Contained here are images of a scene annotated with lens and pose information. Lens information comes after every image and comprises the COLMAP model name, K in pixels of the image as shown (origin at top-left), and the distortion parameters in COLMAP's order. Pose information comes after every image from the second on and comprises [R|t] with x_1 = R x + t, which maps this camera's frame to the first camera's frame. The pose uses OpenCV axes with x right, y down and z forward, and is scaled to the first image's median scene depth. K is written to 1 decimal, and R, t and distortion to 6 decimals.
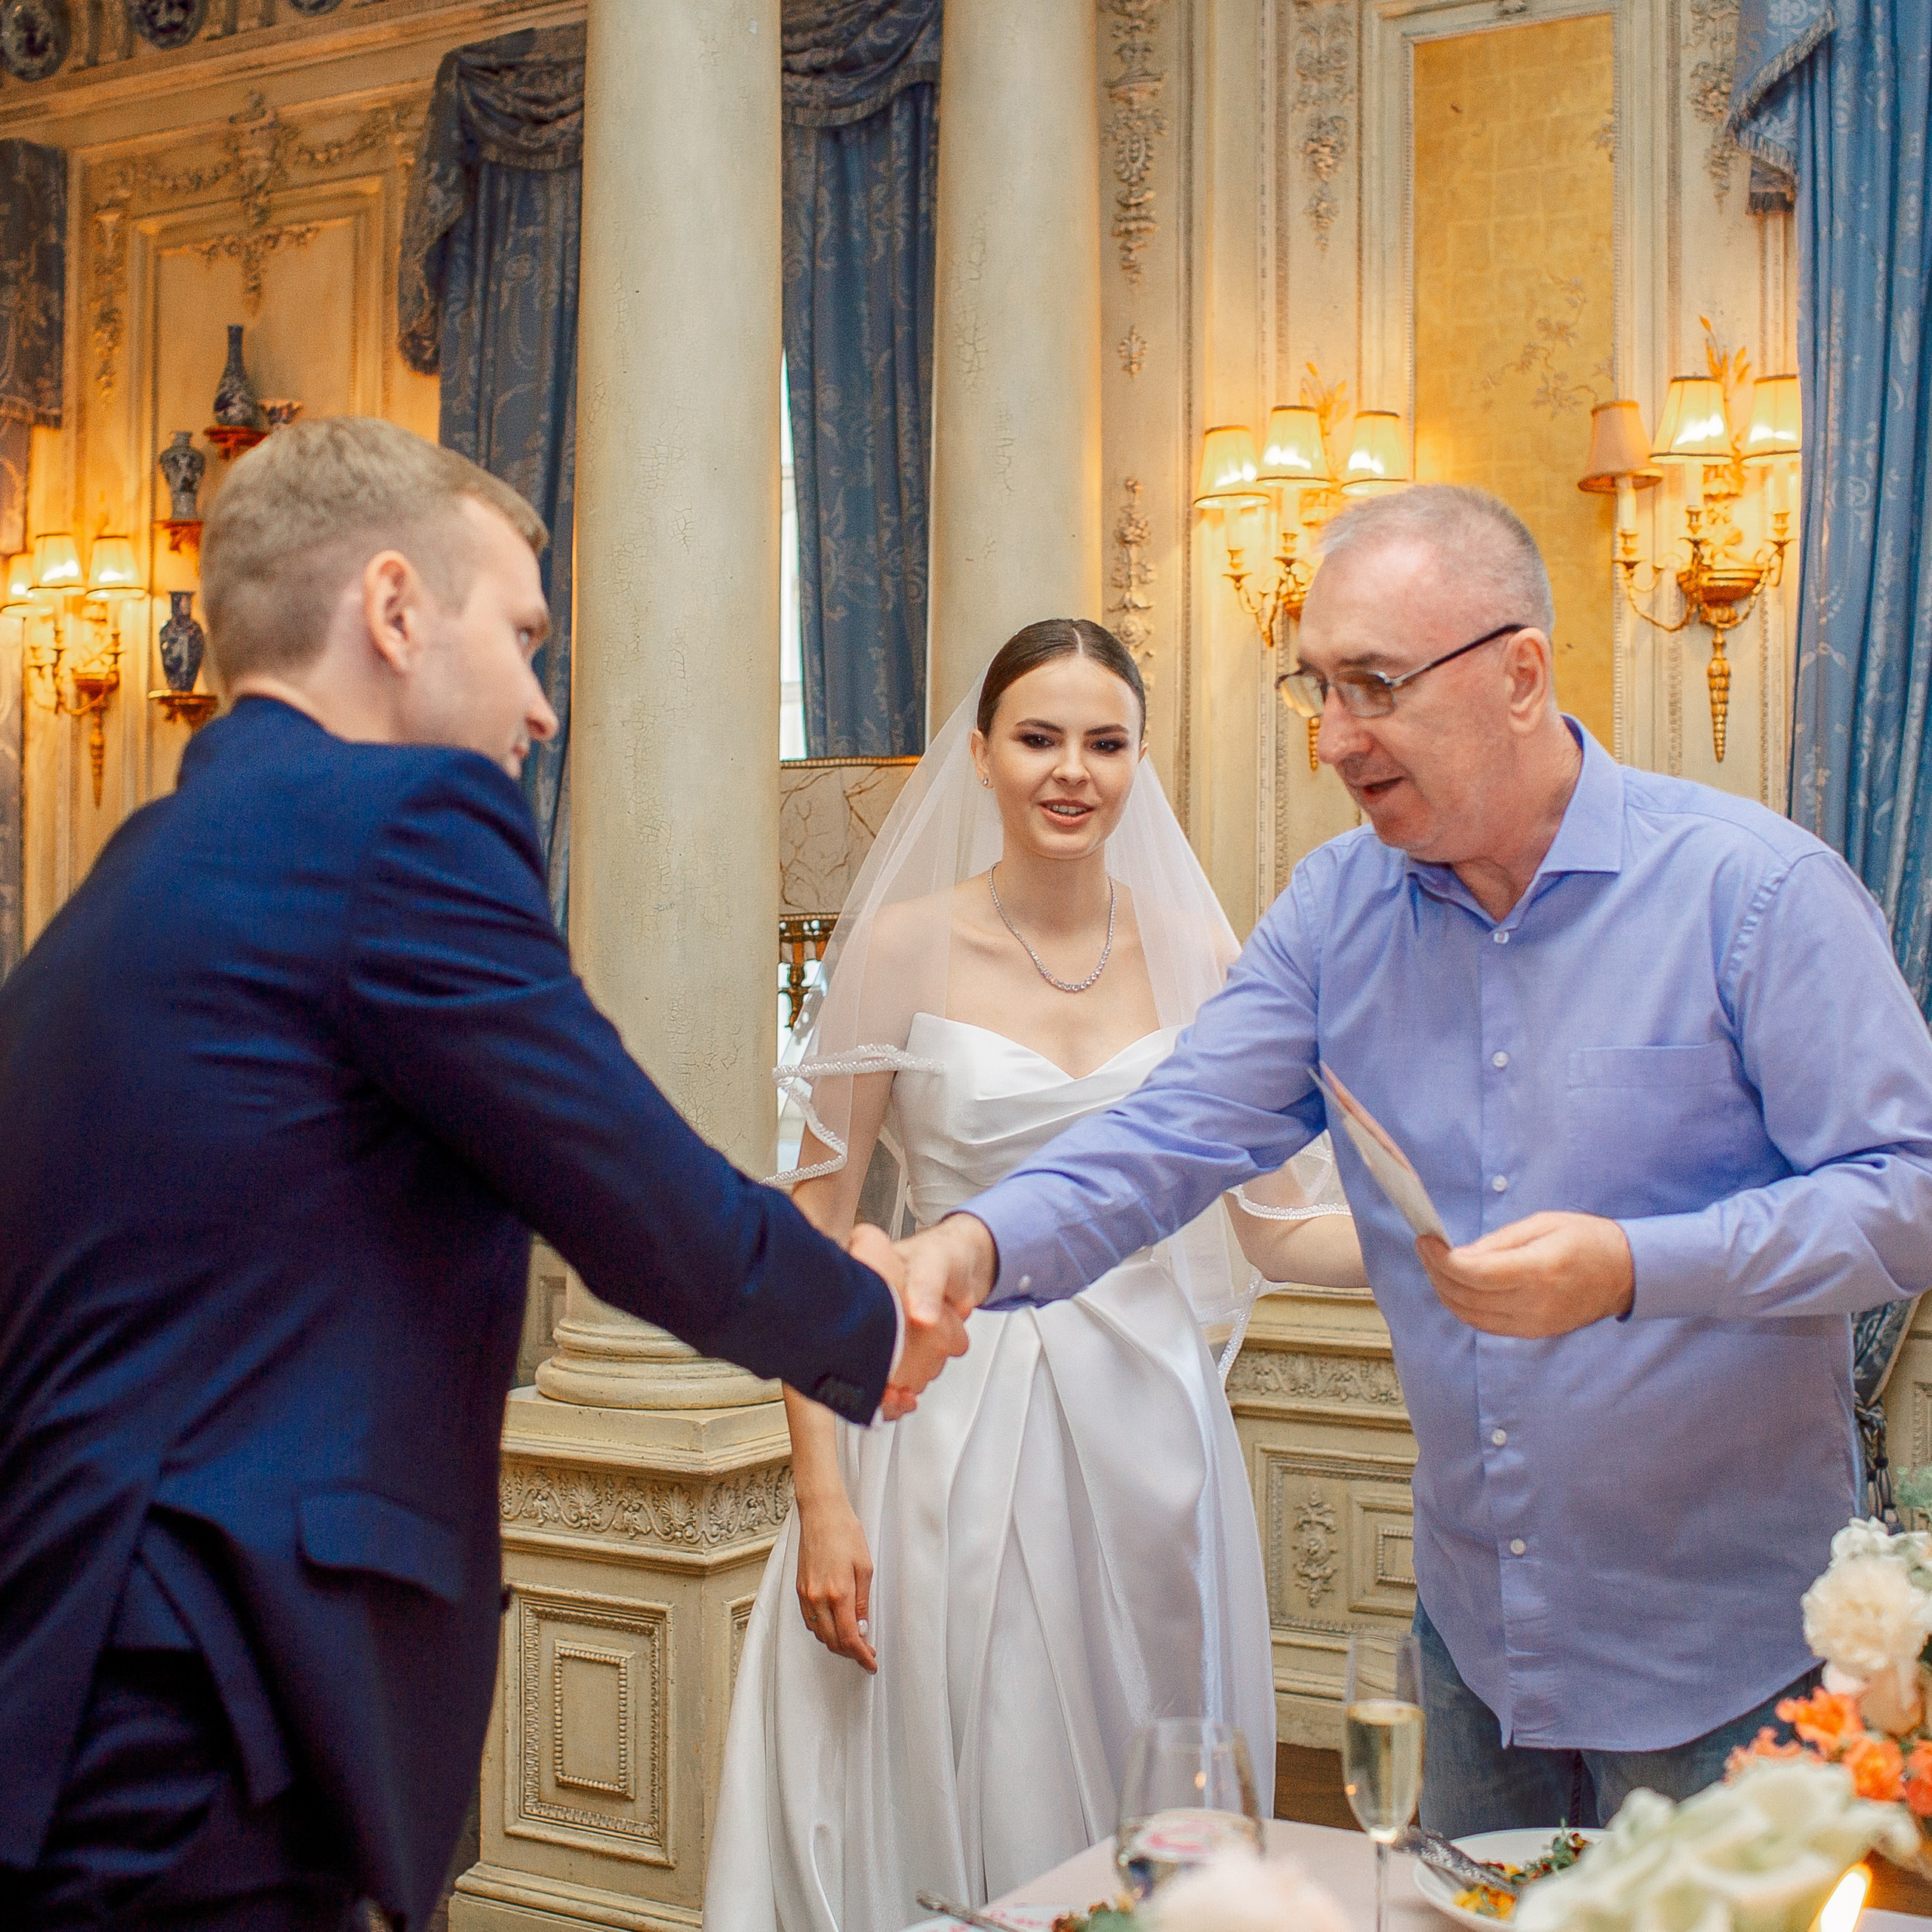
lens RADIAL K [[2886.0, 0, 990.8], [0, 2886.0, 960.5], [0, 0, 1]] dist [-0.110322, 0.109757]
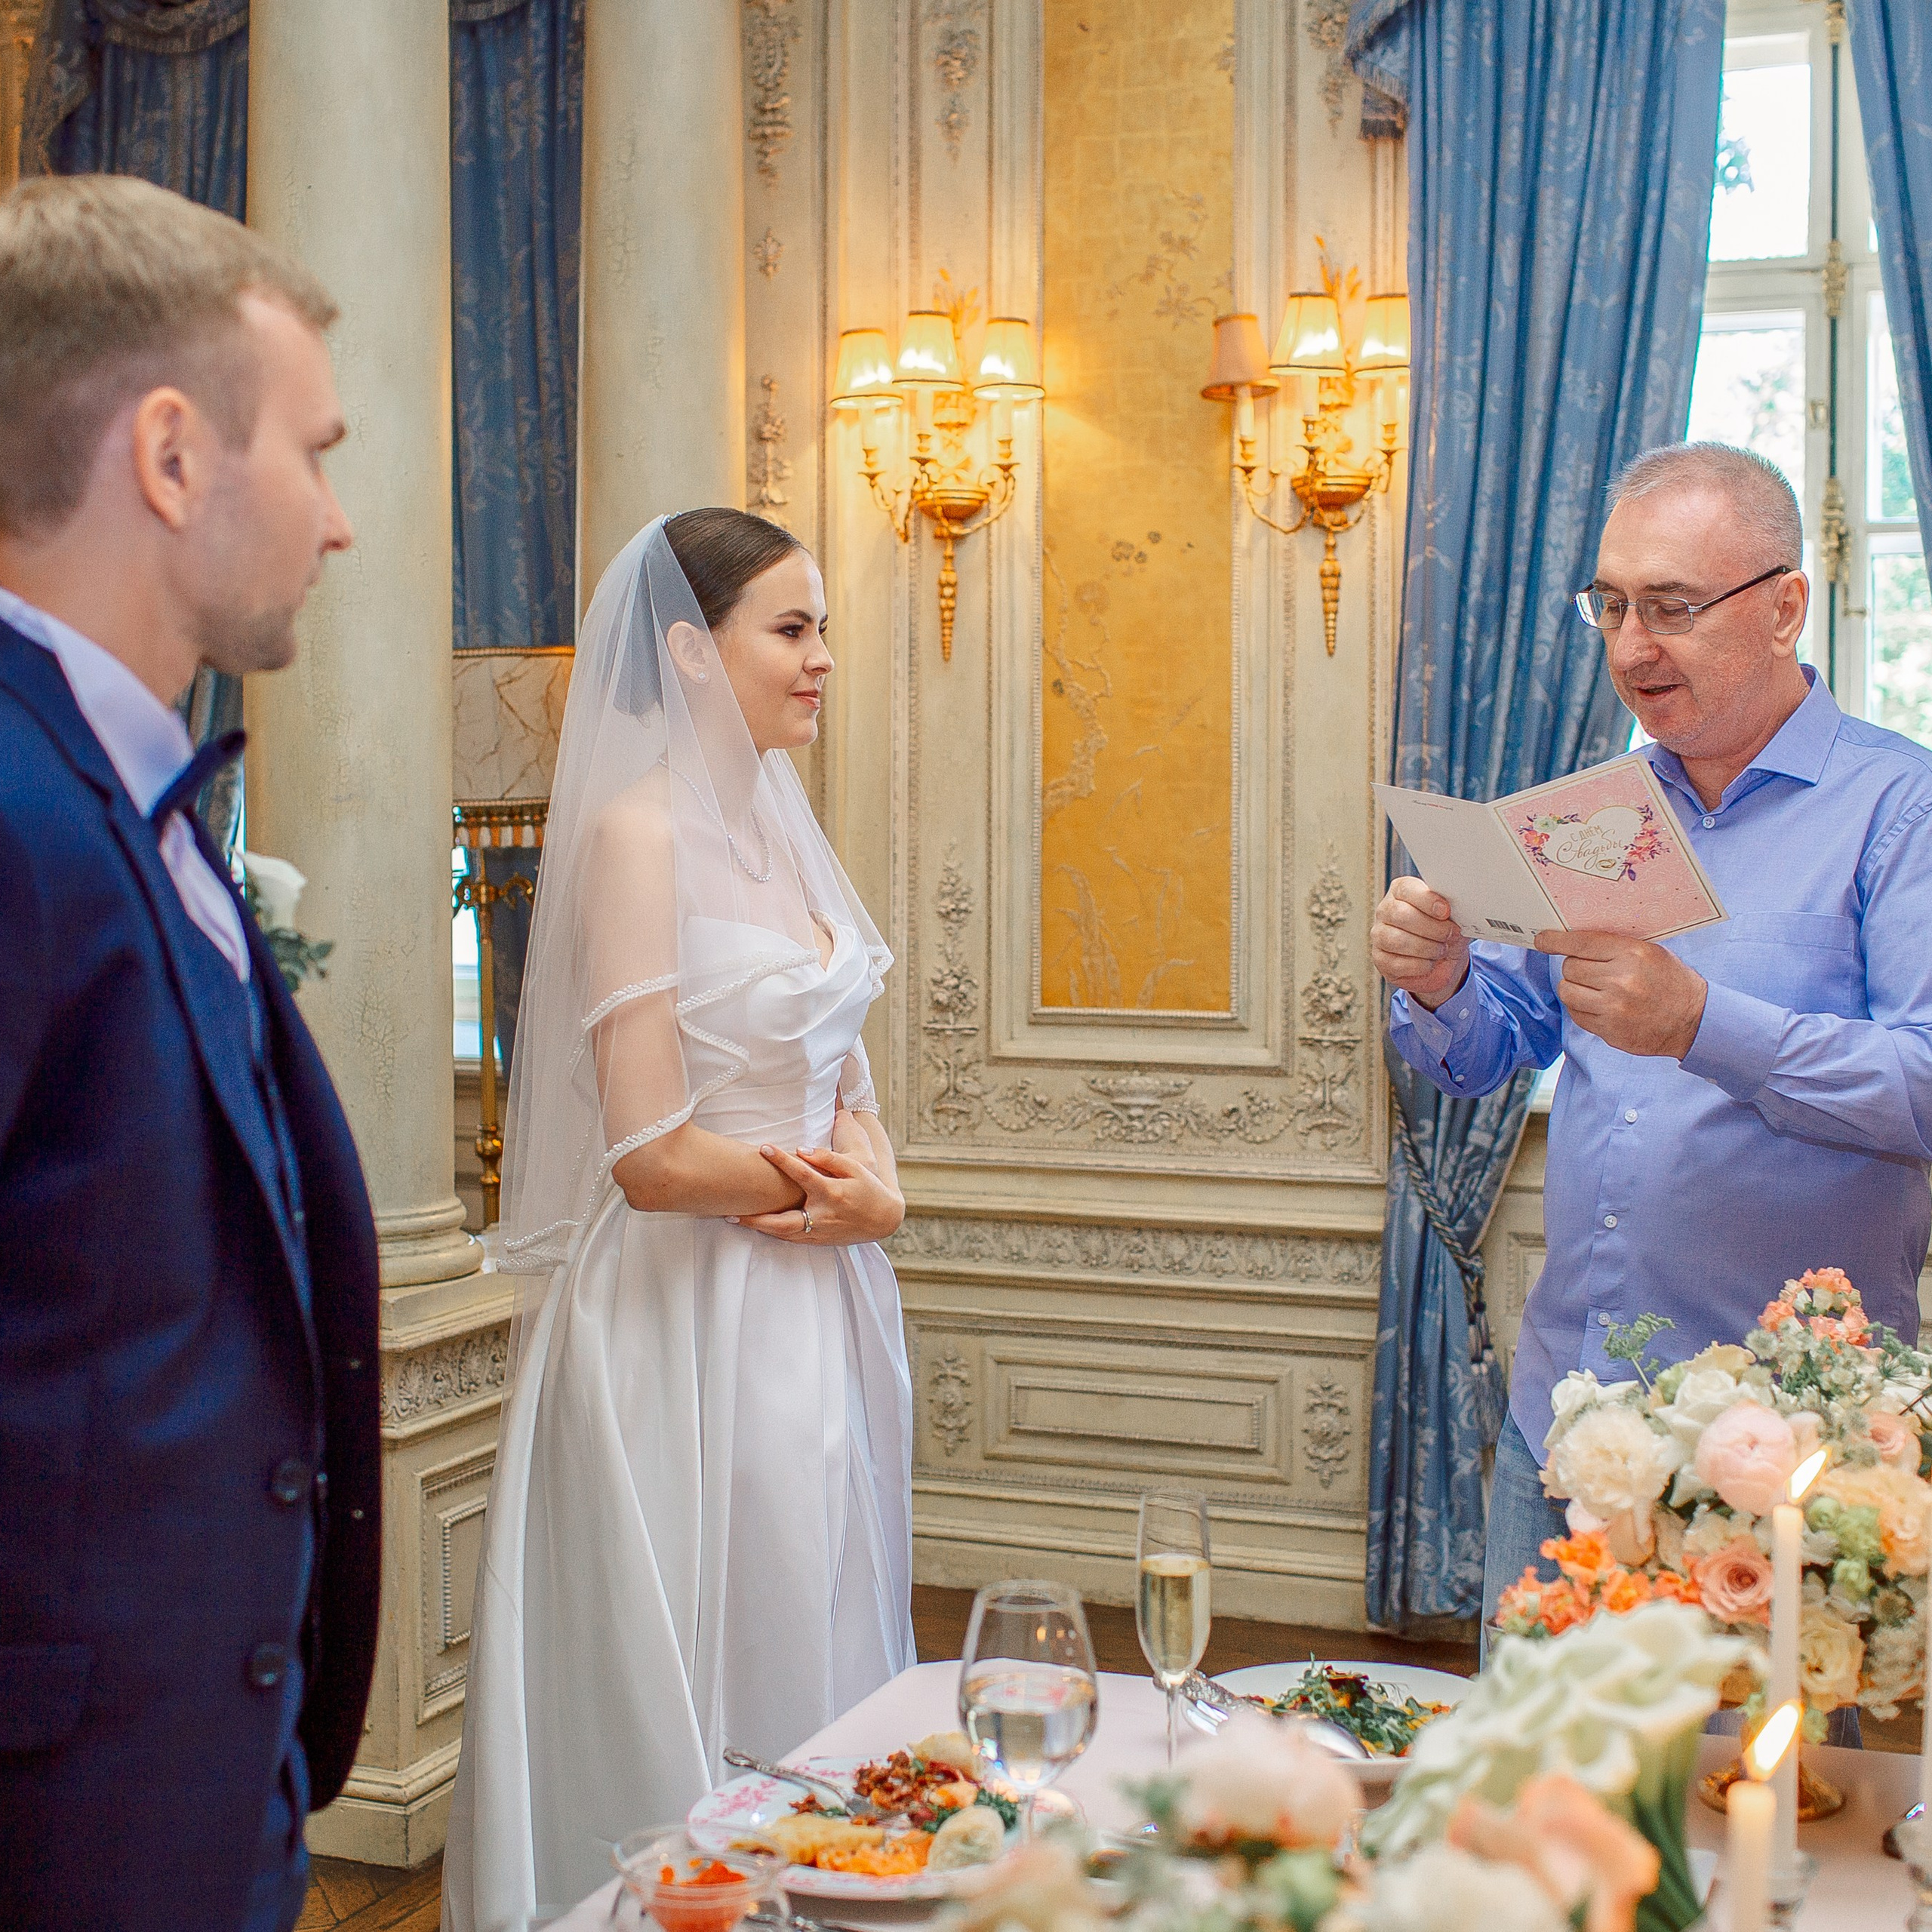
lens RADIAL K [[2781.1, 0, 994.6], [0, 2781.1, 963.7], [0, 0, 1]] dist [-0.114043, 0.137551]
pose [[0.987214, -0.010628, 0.159047, -0.032108], [0.003058, 0.998854, 0.047767, -0.004623], [-0.159372, -0.046670, 0.986115, -0.002044]]
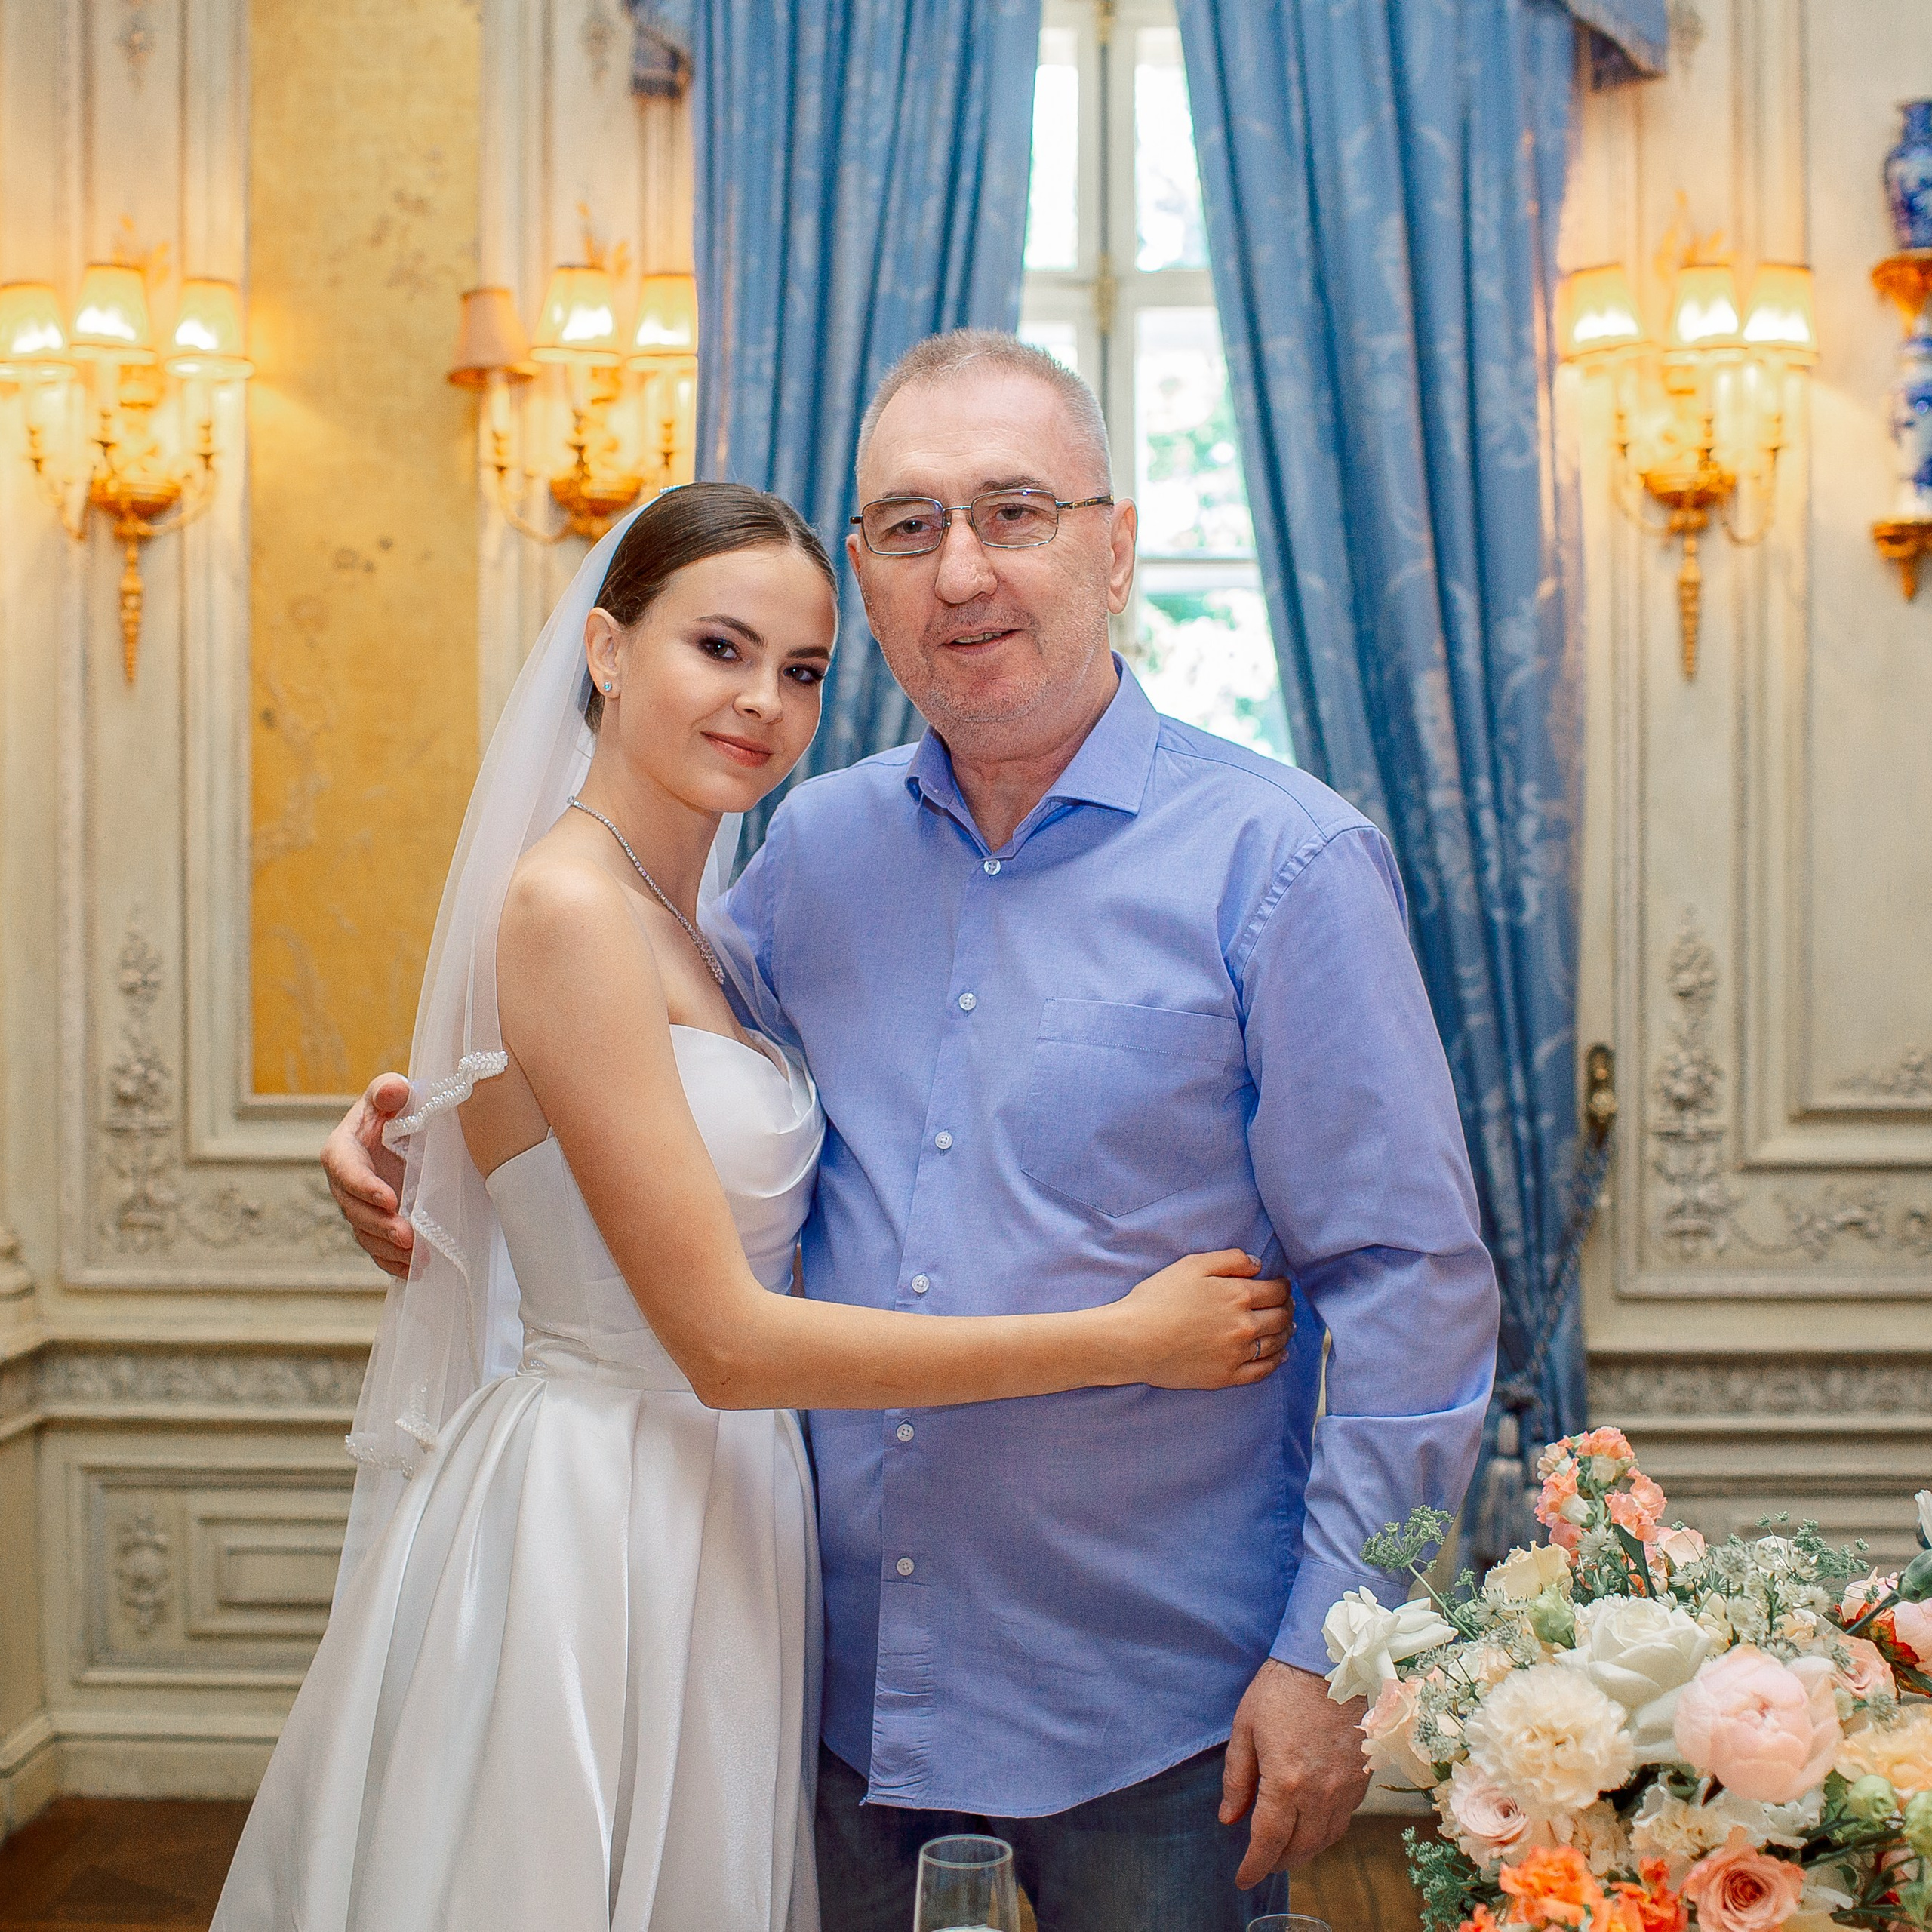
lens RADIAL K [[2852.0, 0, 1008.3], [0, 2852.0, 964.2], [0, 0, 1]] dist [-0.109281, 0.121391]
pose [[0.875423, -0.017712, 0.483032, -0.069927], [0.005122, 0.999612, 0.027372, -0.003857], [-0.483330, -0.021488, 0.875175, 0.121484]]
